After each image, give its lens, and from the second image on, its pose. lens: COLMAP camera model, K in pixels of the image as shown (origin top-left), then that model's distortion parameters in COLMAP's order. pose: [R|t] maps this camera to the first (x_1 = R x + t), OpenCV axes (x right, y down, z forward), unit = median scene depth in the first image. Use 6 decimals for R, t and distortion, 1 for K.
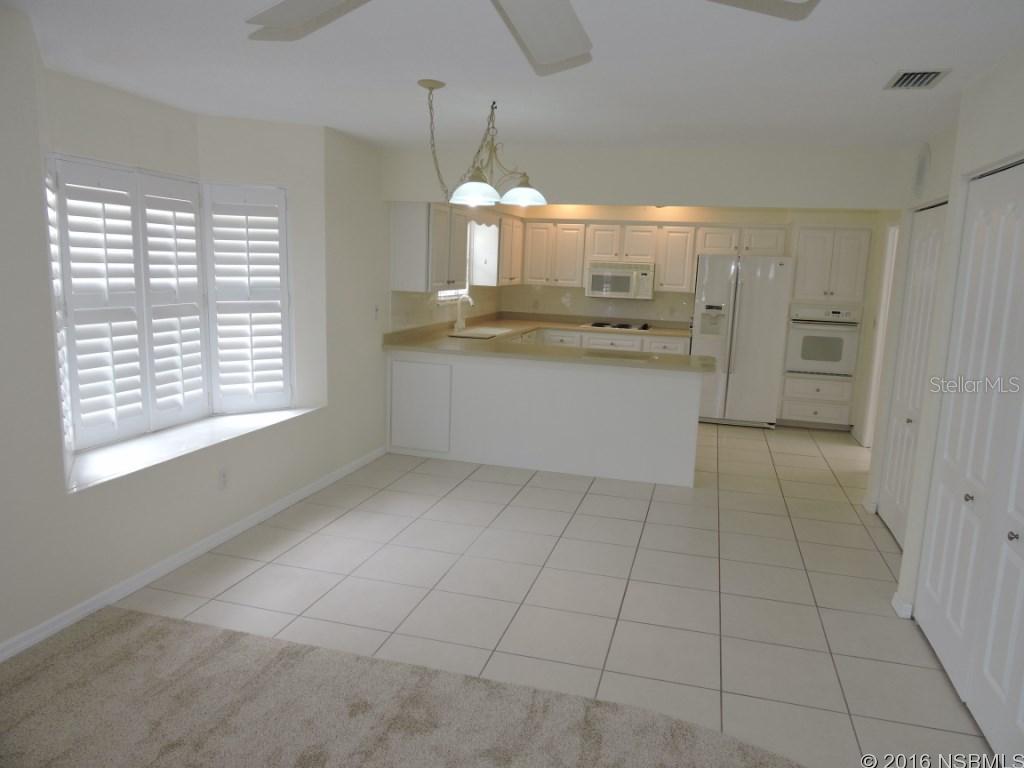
lens RADIAL K [[729.8, 0, 512.0], [0, 729.8, 384.0], [0, 0, 1]] dist [0.005221, -0.011896]
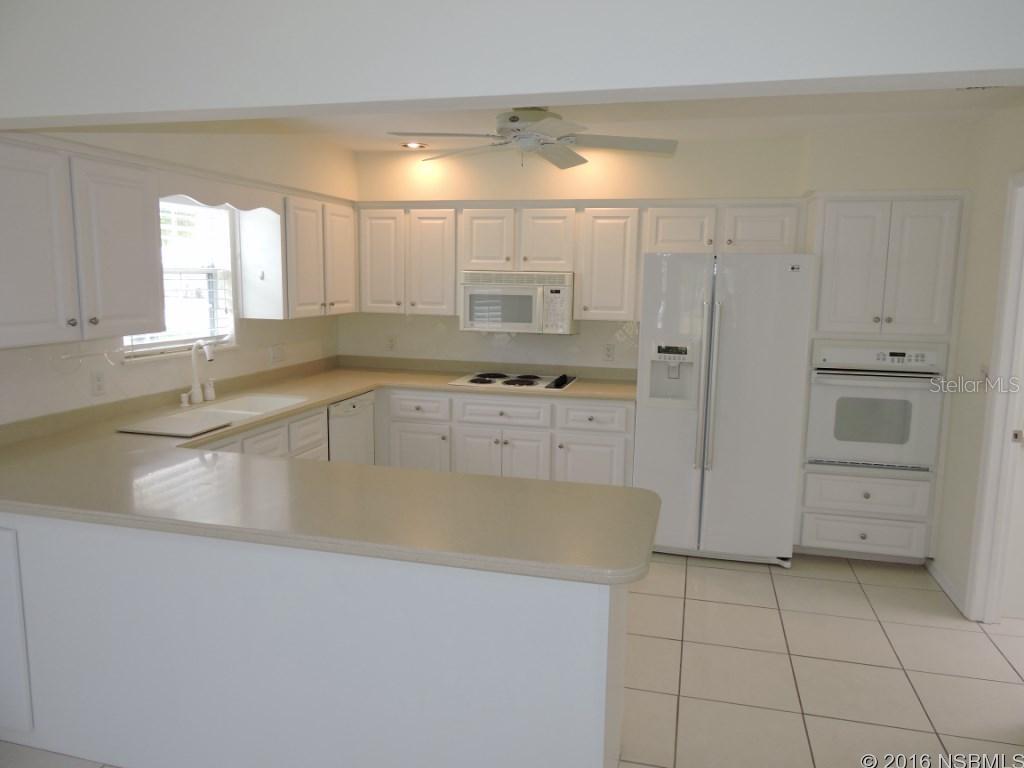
lens RADIAL K [[729.8, 0, 512.0], [0, 729.8, 384.0], [0, 0, 1]] dist [0.005221, -0.011896]
pose [[0.999646, -0.024885, 0.009383, 0.147003], [0.025059, 0.999507, -0.018897, -0.070246], [-0.008908, 0.019126, 0.999777, 0.444699]]
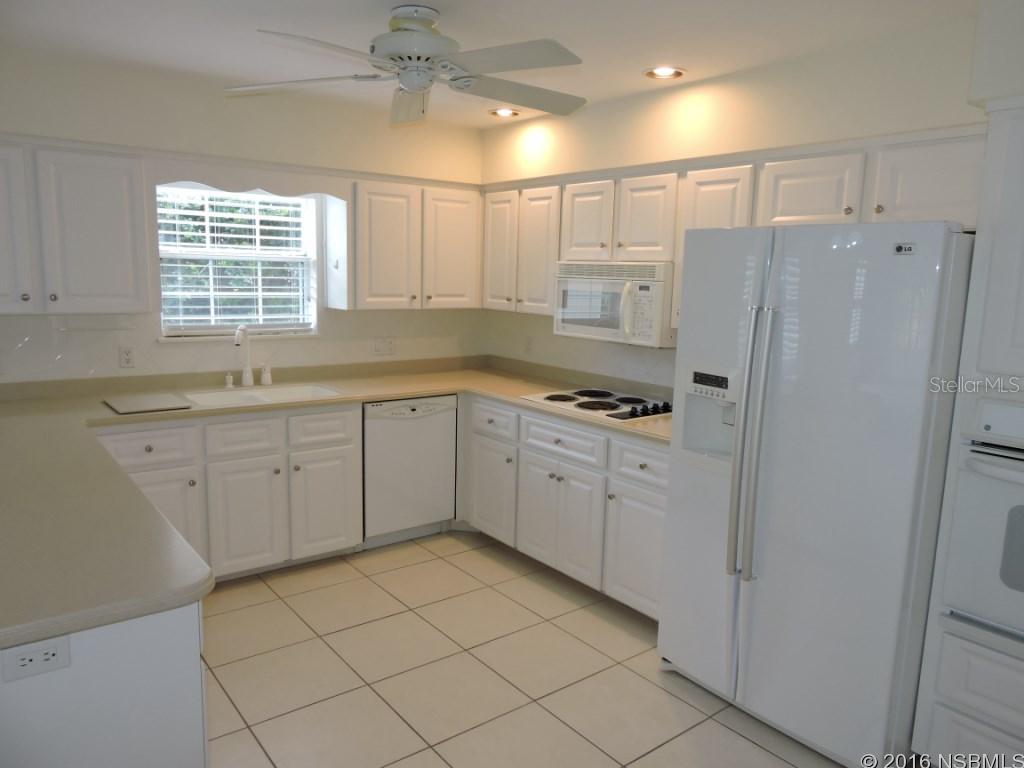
lens RADIAL K [[726.8, 0, 511.1], [0, 726.8, 389.9], [0, 0, 1]] dist [0.003948, -0.002148]
pose [[0.800727, 0.080233, -0.593632, 0.397109], [-0.095397, 0.995422, 0.005860, -0.090536], [0.591384, 0.051939, 0.804716, 0.646793]]
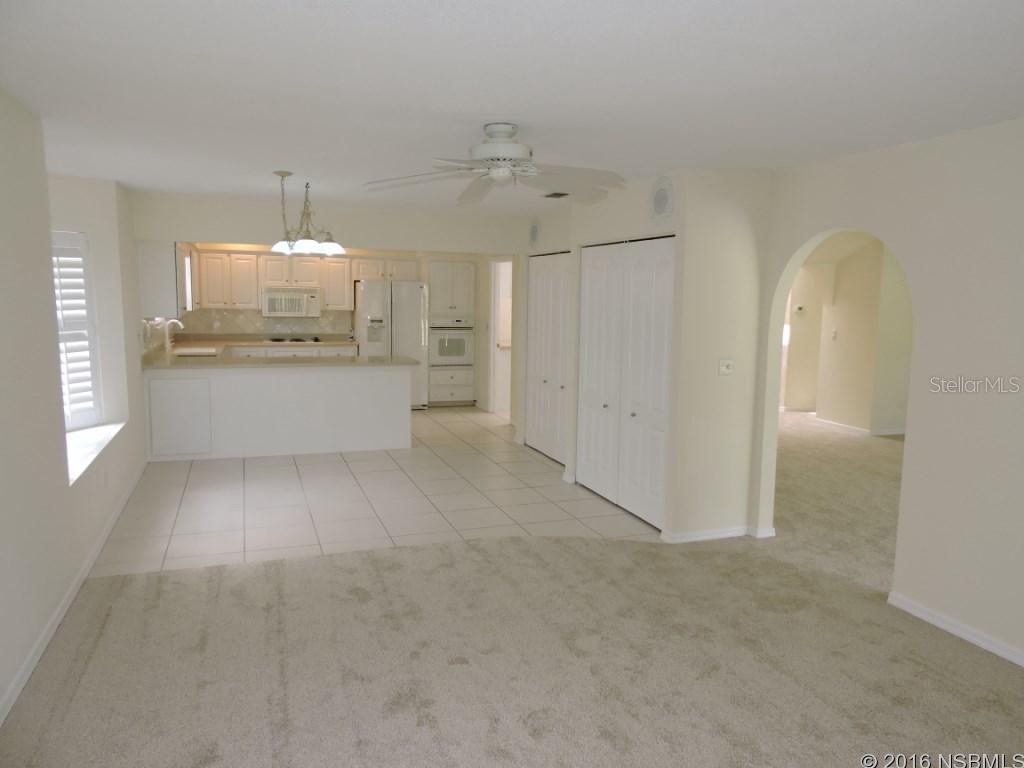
lens RADIAL K [[726.8, 0, 511.1], [0, 726.8, 389.9], [0, 0, 1]] dist [0.003948, -0.002148]
pose [[0.815722, -0.098395, 0.570014, -0.270305], [0.105341, 0.994217, 0.020871, 0.014740], [-0.568772, 0.043021, 0.821370, -0.188171]]
